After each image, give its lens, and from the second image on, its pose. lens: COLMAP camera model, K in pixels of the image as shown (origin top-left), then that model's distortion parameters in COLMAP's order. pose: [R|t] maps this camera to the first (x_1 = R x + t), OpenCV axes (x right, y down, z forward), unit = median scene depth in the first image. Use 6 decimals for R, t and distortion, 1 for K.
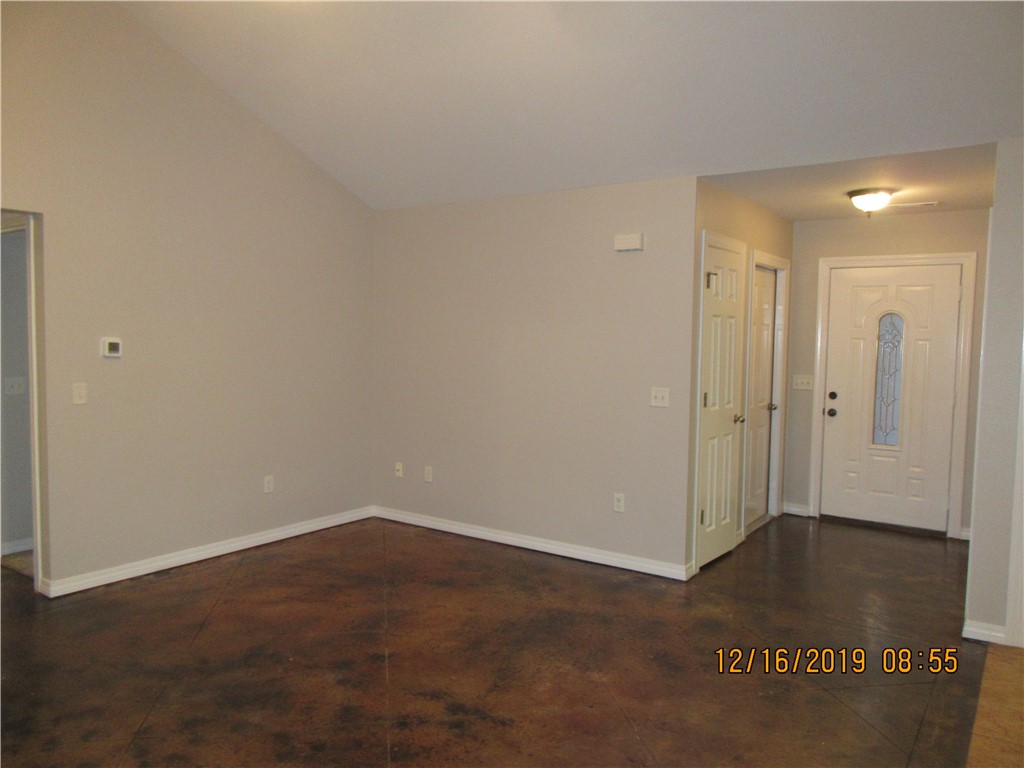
lens RADIAL K [[747.3, 0, 493.0], [0, 747.3, 380.3], [0, 0, 1]] dist [-0.013076, -0.005052]
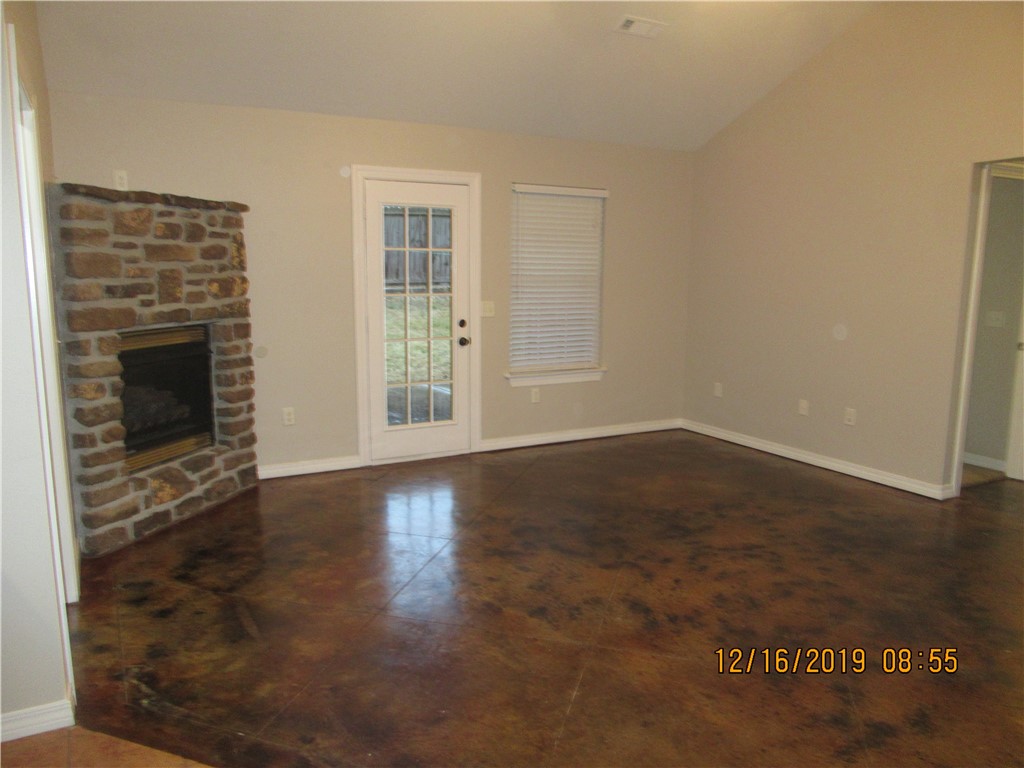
lens RADIAL K [[747.3, 0, 507.9], [0, 747.3, 389.1], [0, 0, 1]] dist [-0.013076, -0.005052]
pose [[-0.441245, 0.127046, -0.888348, 0.522579], [-0.057667, 0.983867, 0.169350, -0.024746], [0.895532, 0.125953, -0.426800, 0.607747]]
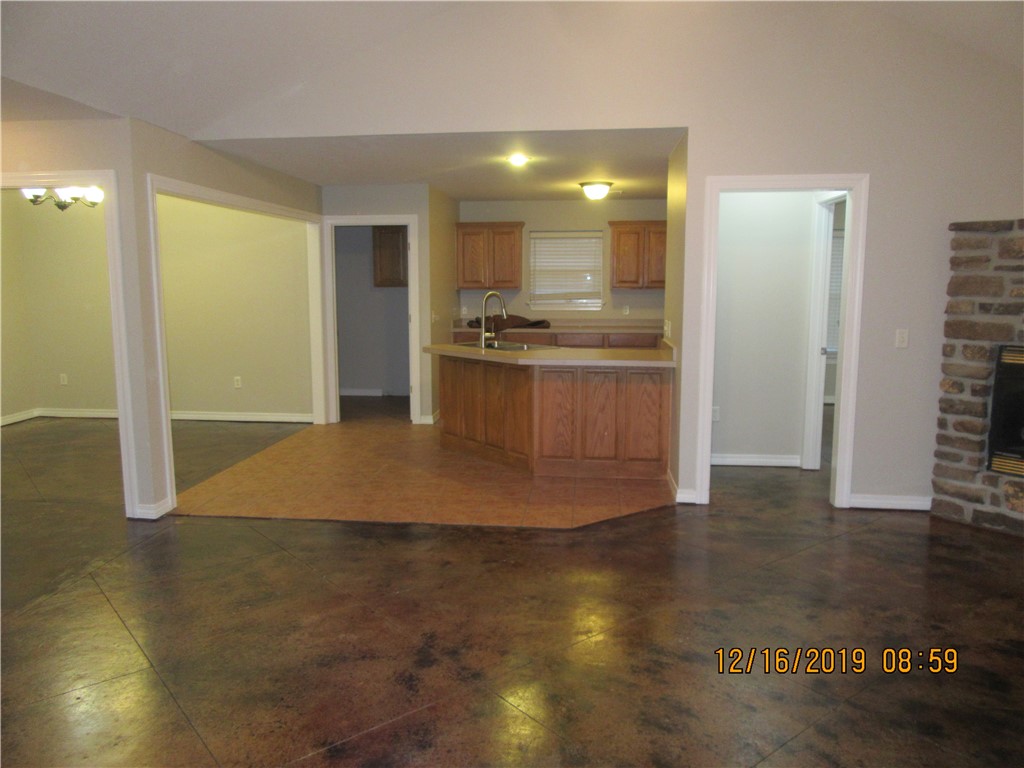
lens RADIAL K [[747.3, 0, 508.3], [0, 747.3, 378.7], [0, 0, 1]] dist [-0.013076, -0.005052]
pose [[-0.494444, -0.127371, 0.859827, -0.599170], [0.040354, 0.984775, 0.169086, -0.065465], [-0.868272, 0.118301, -0.481776, 0.874406]]
